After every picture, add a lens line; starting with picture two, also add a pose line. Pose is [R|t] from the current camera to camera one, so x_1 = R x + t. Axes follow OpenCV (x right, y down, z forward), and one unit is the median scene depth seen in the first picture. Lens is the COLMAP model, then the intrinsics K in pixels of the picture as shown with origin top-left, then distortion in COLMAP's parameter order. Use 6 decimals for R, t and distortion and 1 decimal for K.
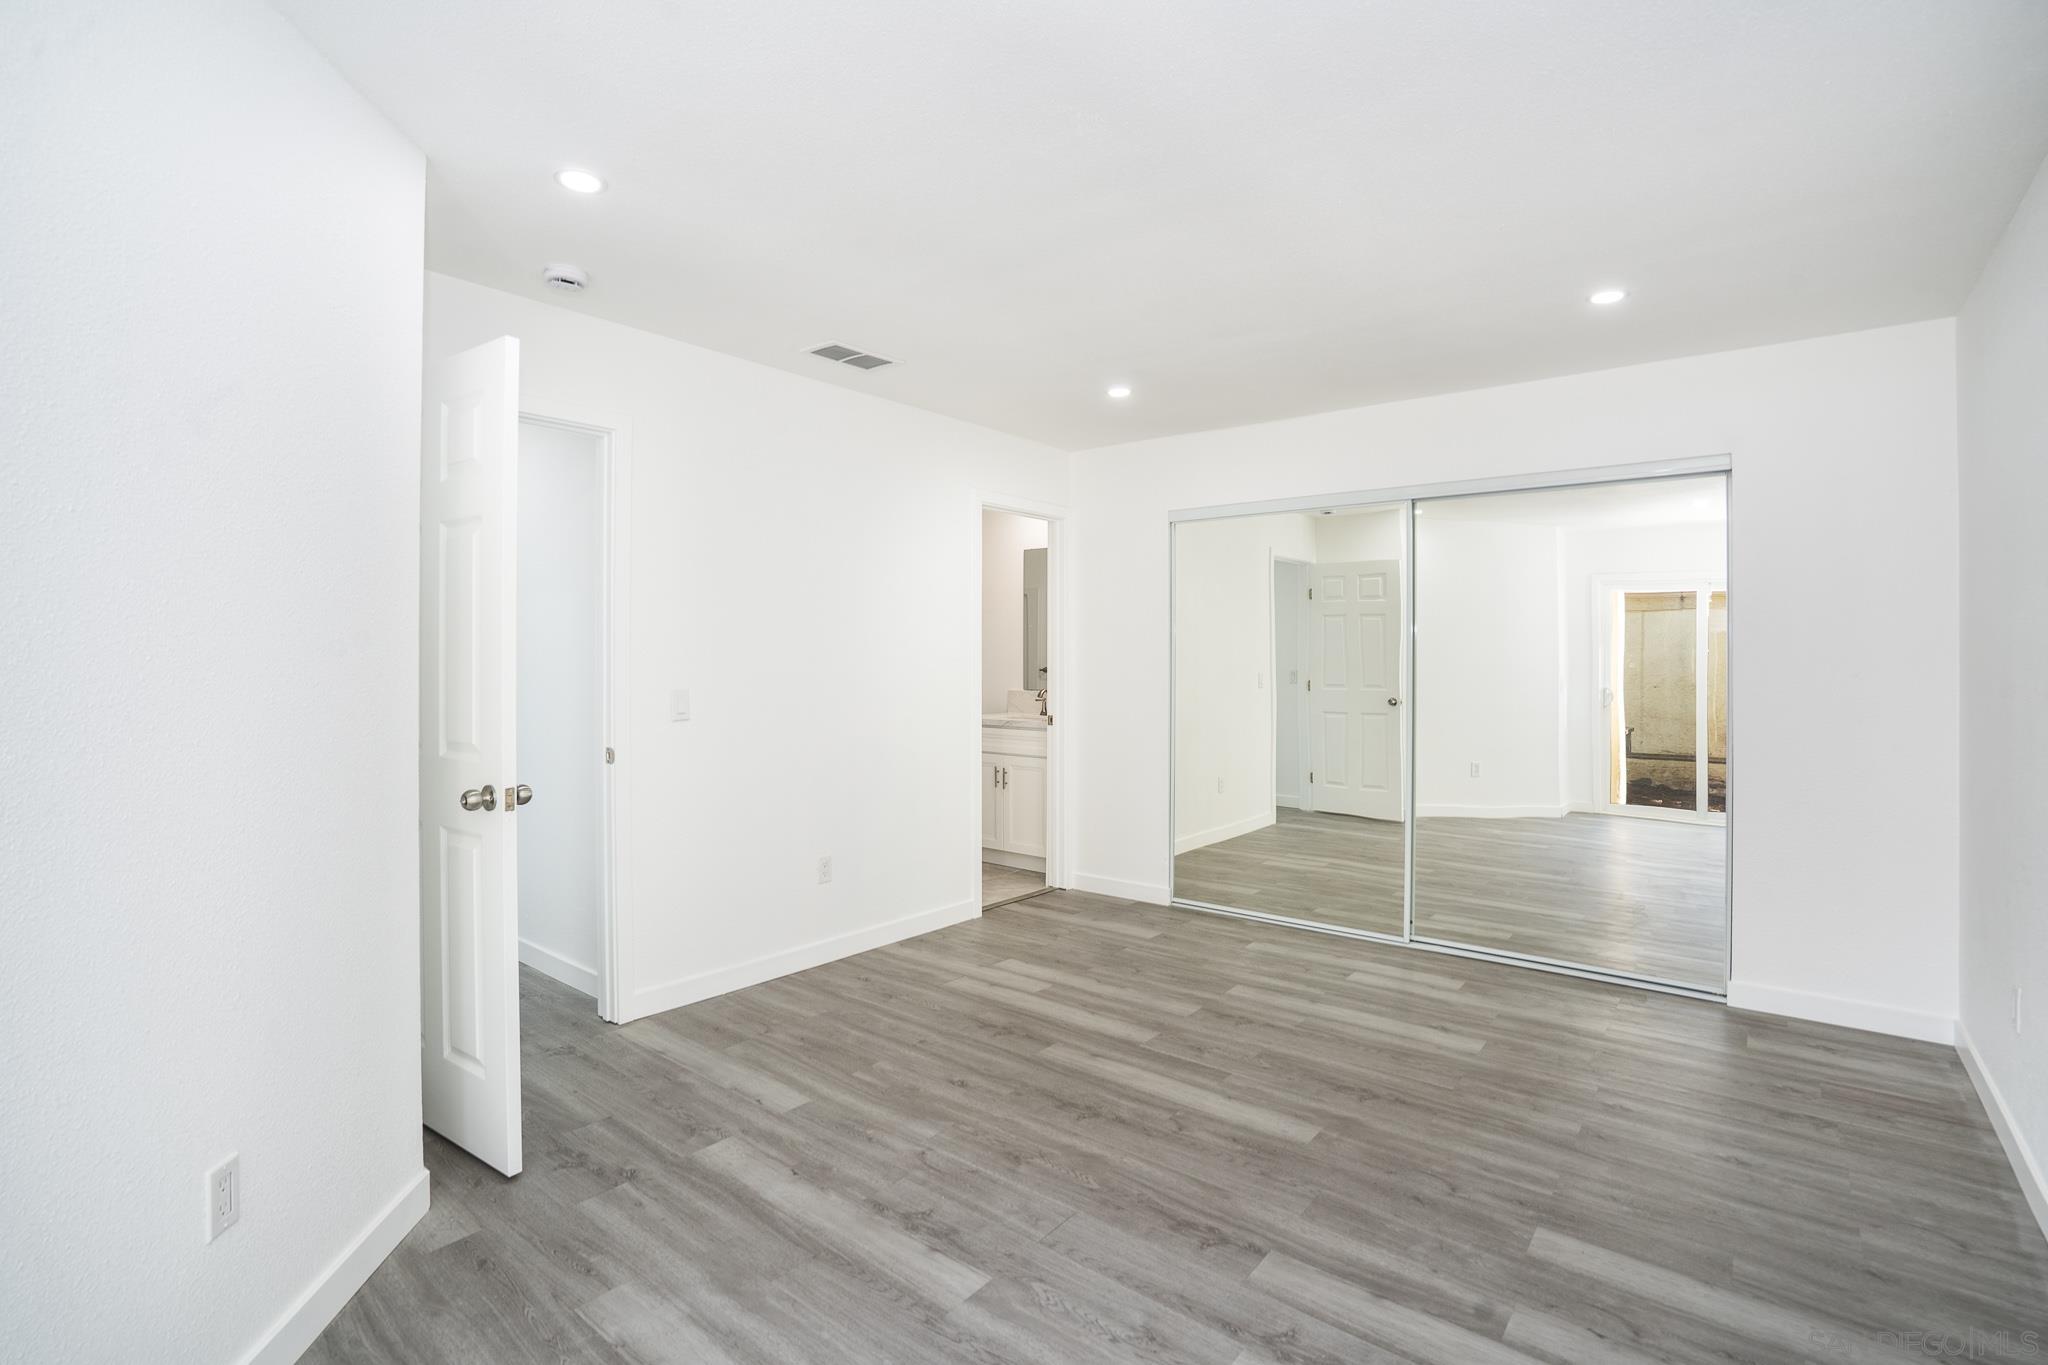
lens RADIAL K [[973.6, 0, 1015.5], [0, 973.6, 646.7], [0, 0, 1]] dist [-0.065168, 0.023813]
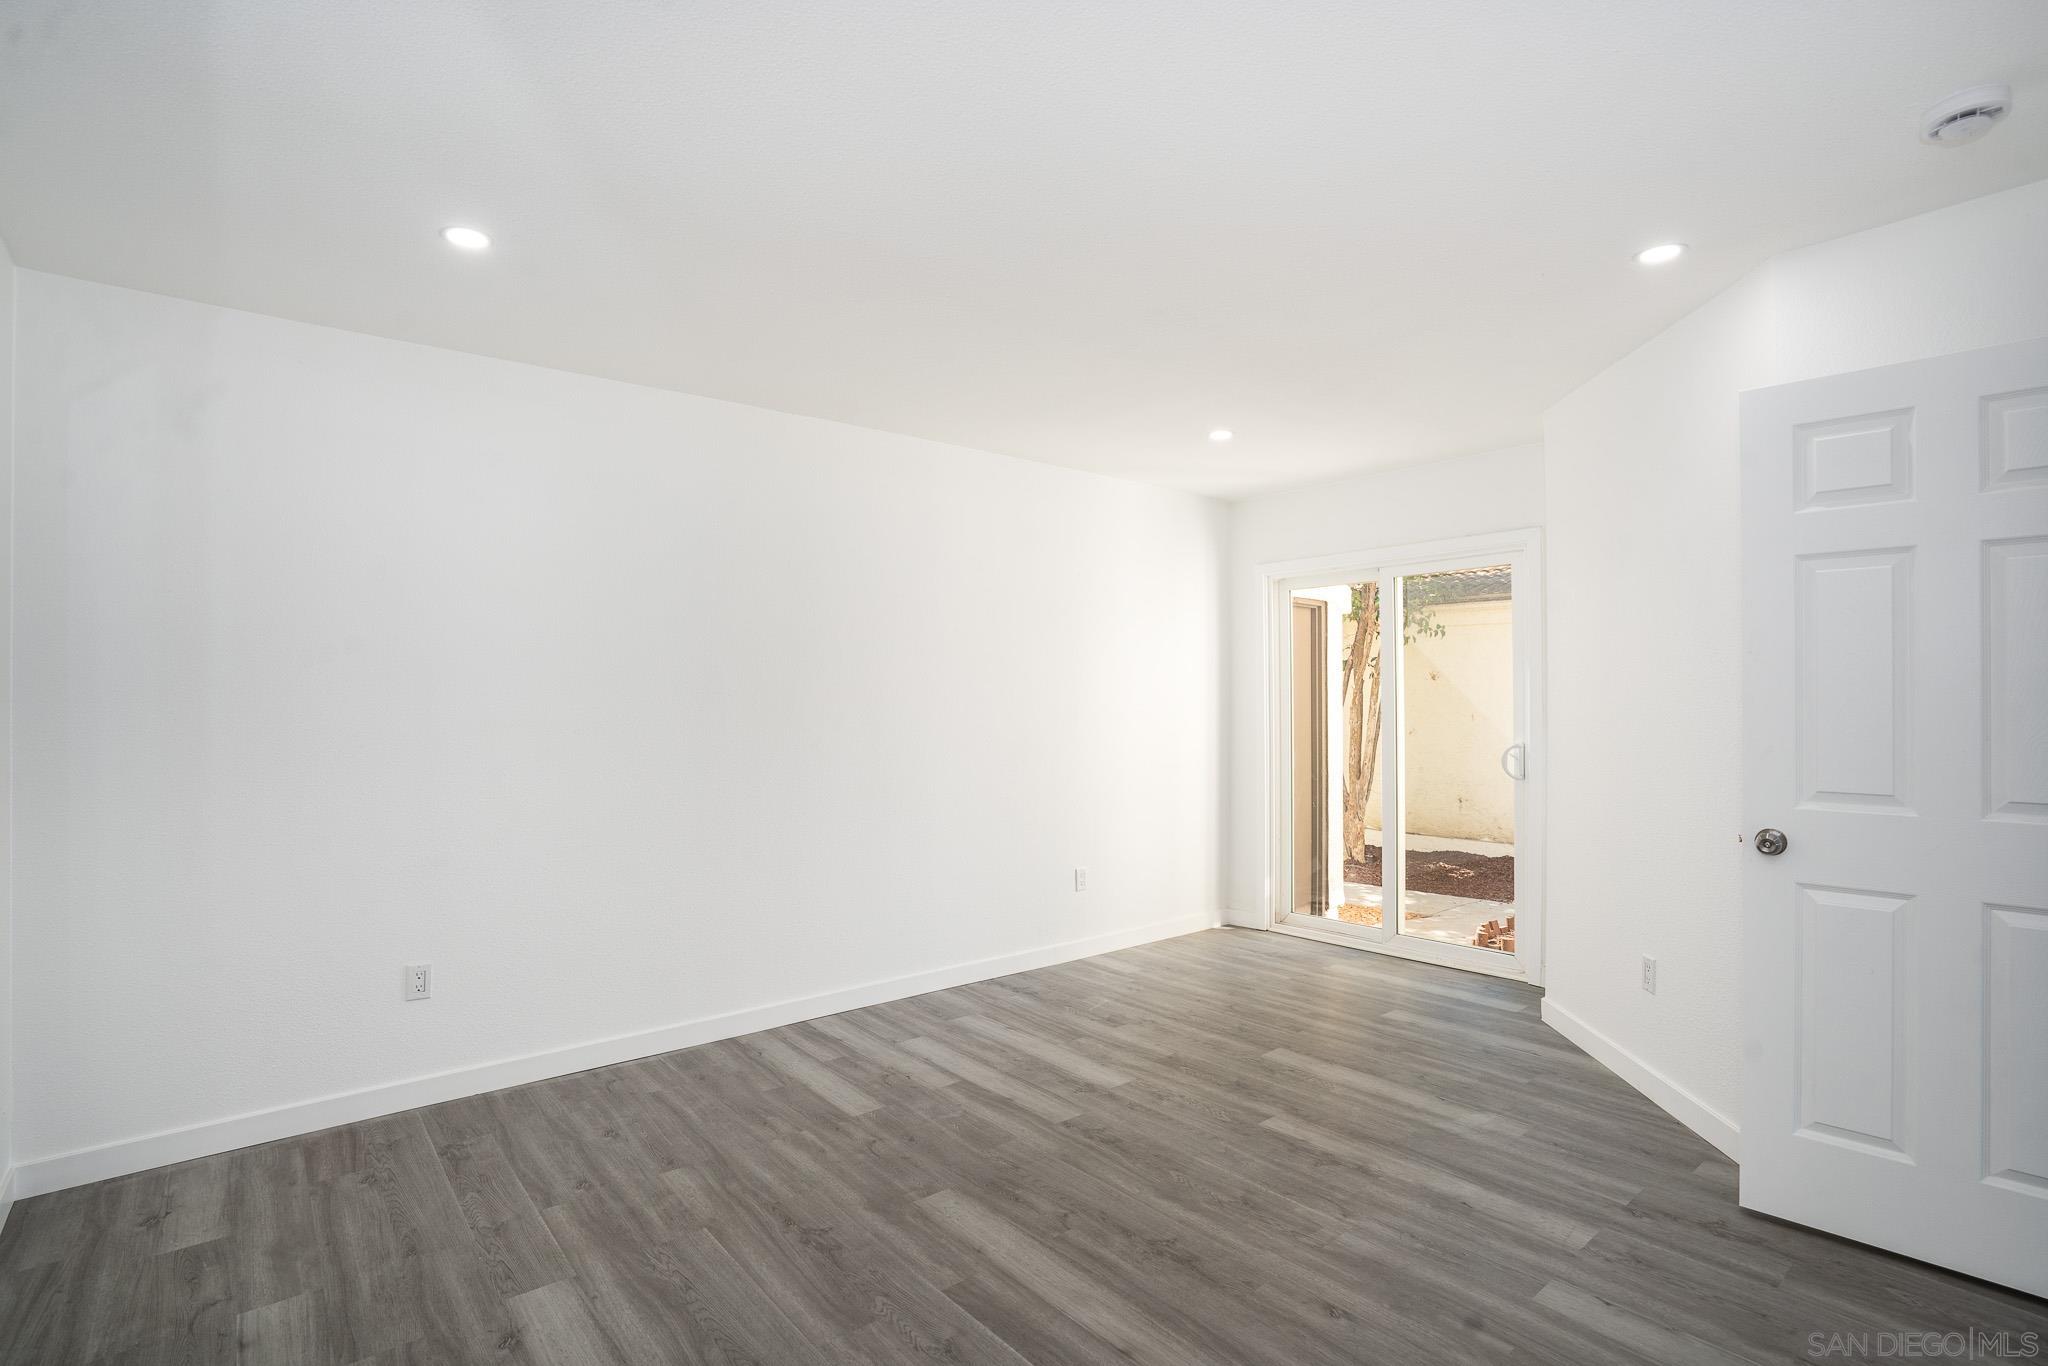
lens RADIAL K [[973.6, 0, 1015.5], [0, 973.6, 647.2], [0, 0, 1]] dist [-0.065168, 0.023813]
pose [[-0.980238, 0.012024, 0.197456, 0.032488], [0.000481, 0.998293, -0.058401, 0.012935], [-0.197822, -0.057152, -0.978571, 1.982299]]
